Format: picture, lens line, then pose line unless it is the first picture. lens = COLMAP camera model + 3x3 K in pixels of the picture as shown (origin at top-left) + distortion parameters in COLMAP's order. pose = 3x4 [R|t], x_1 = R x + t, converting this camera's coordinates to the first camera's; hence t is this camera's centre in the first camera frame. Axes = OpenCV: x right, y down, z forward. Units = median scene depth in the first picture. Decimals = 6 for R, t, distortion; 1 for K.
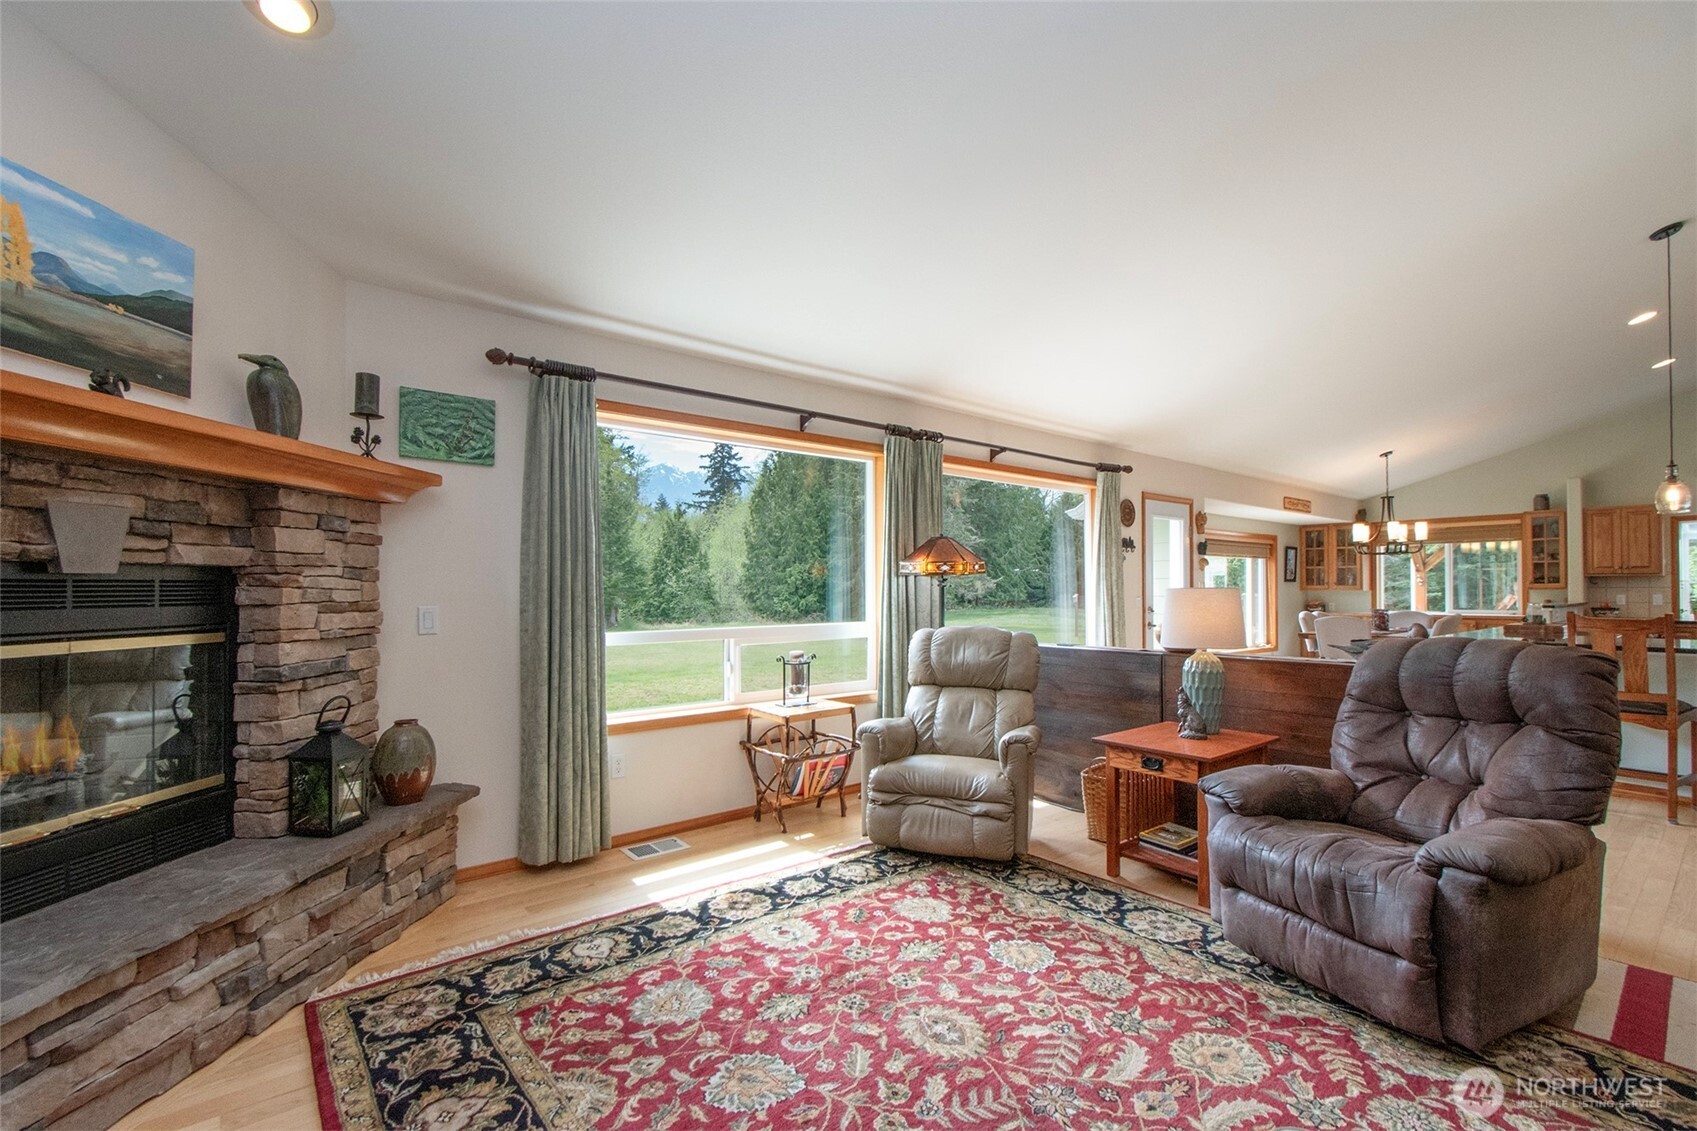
lens RADIAL K [[754.2, 0, 838.4], [0, 754.2, 574.4], [0, 0, 1]] dist [-0.000534, -0.000256]
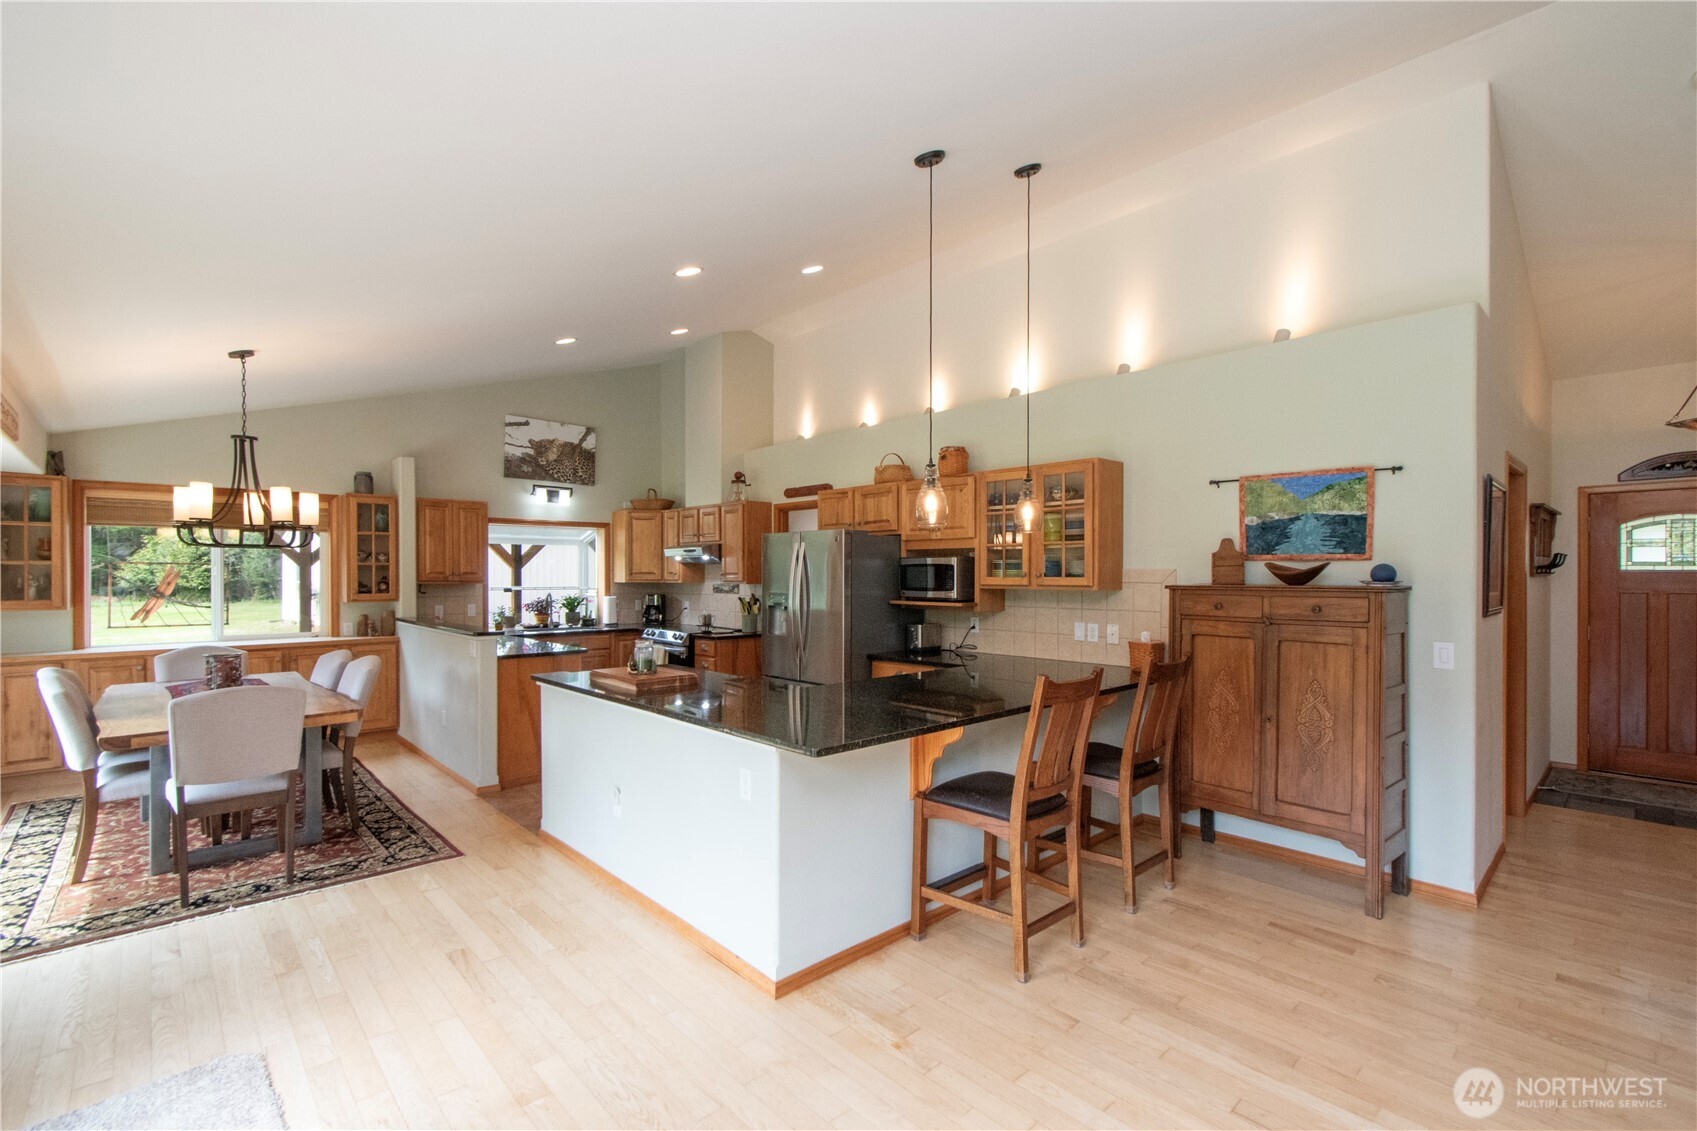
lens RADIAL K [[754.2, 0, 838.4], [0, 754.2, 574.4], [0, 0, 1]] dist [-0.000534, -0.000256]
pose [[-0.055430, 0.002922, 0.998458, 0.148325], [-0.023527, 0.999714, -0.004231, -0.012031], [-0.998185, -0.023725, -0.055346, 0.488741]]
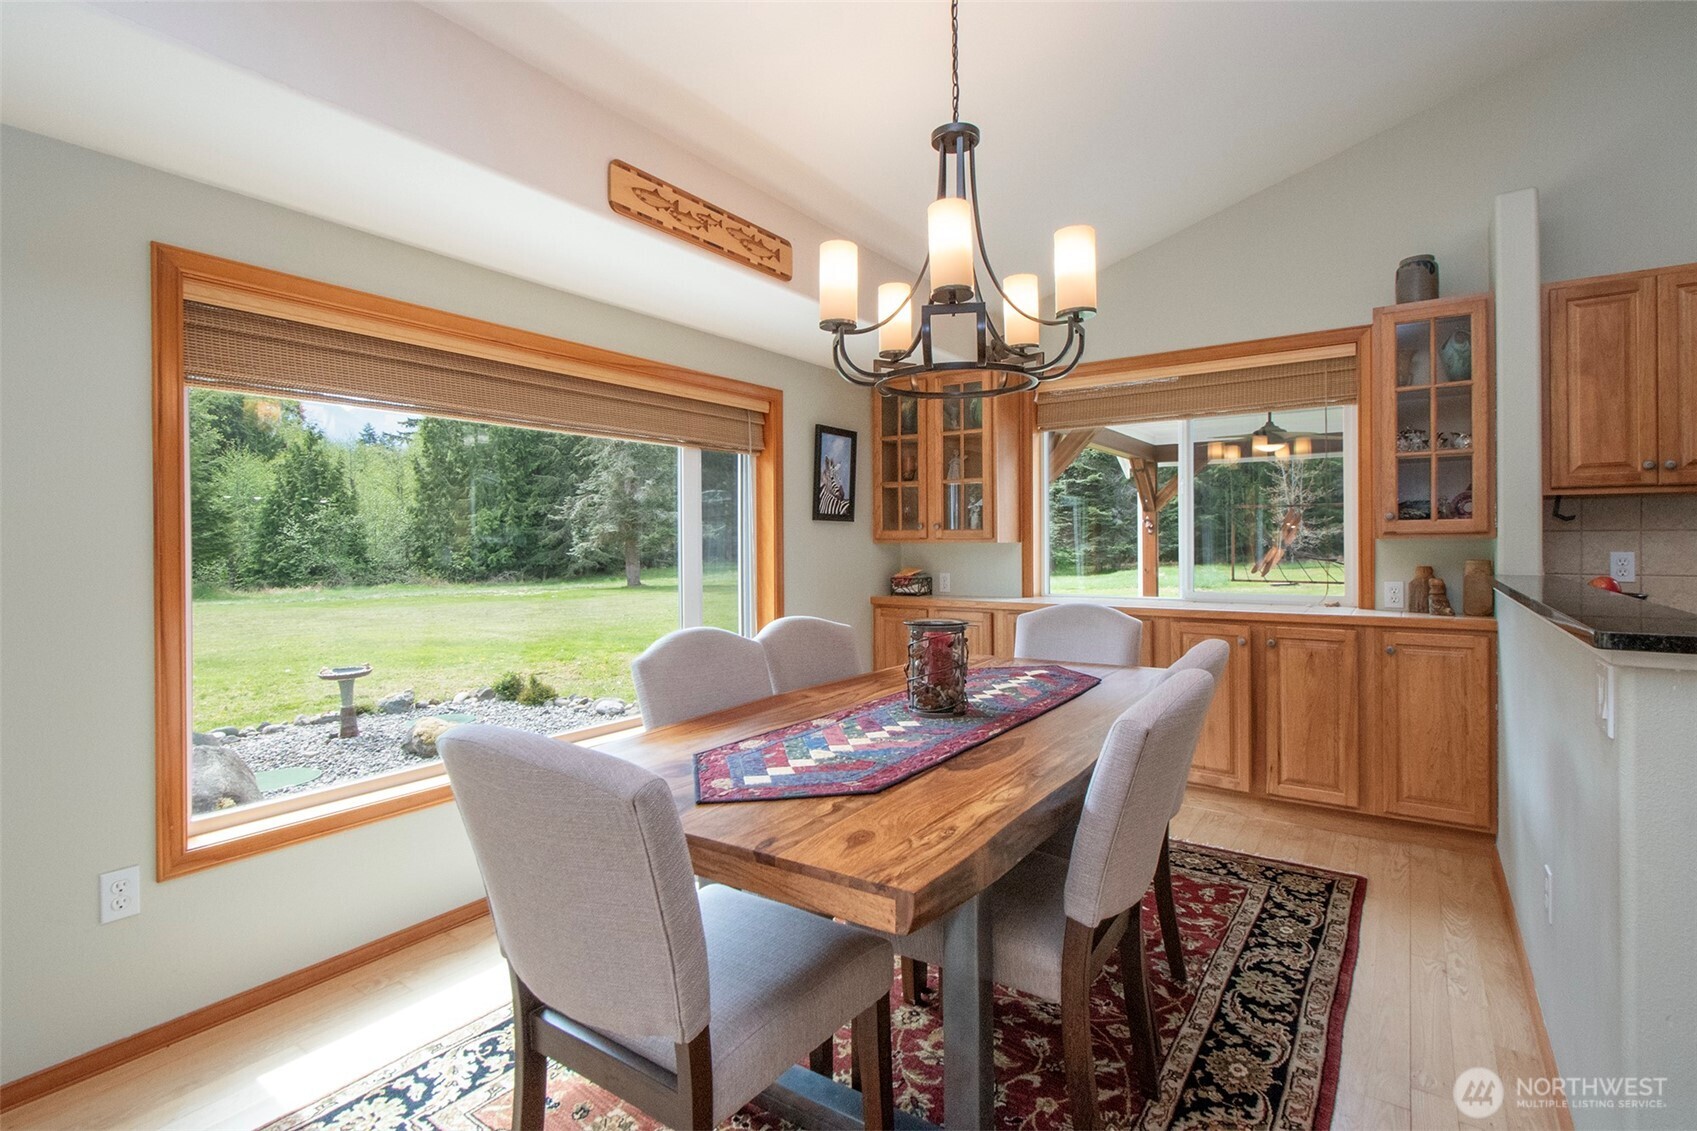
lens RADIAL K [[797.7, 0, 854.9], [0, 797.7, 559.5], [0, 0, 1]] dist [-0.003938, -0.001412]
pose [[0.959959, -0.009284, 0.279986, 0.497132], [-0.002874, 0.999072, 0.042984, 0.012518], [-0.280125, -0.042067, 0.959041, 0.610981]]
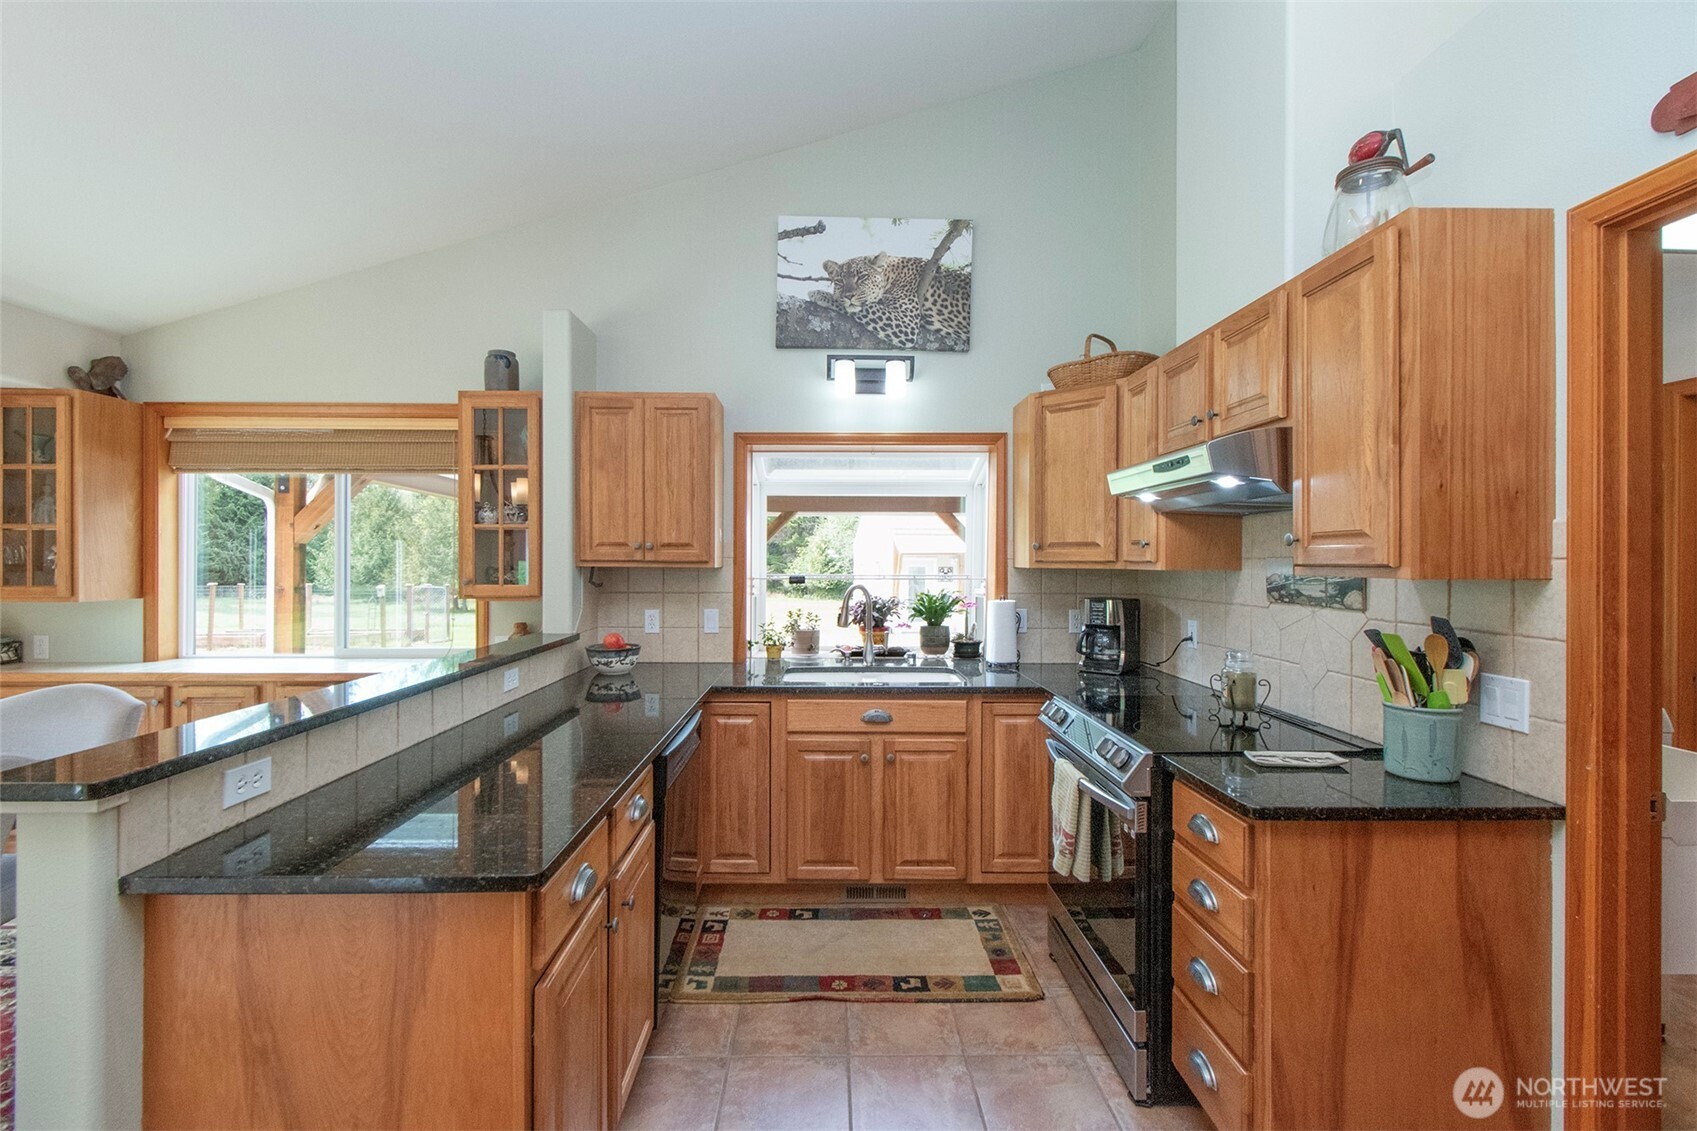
lens RADIAL K [[731.0, 0, 848.5], [0, 731.0, 565.5], [0, 0, 1]] dist [0.011831, -0.000153]
pose [[0.623606, -0.000497, 0.781739, 0.633618], [-0.022509, 0.999574, 0.018591, -0.007003], [-0.781415, -0.029190, 0.623329, 0.529318]]
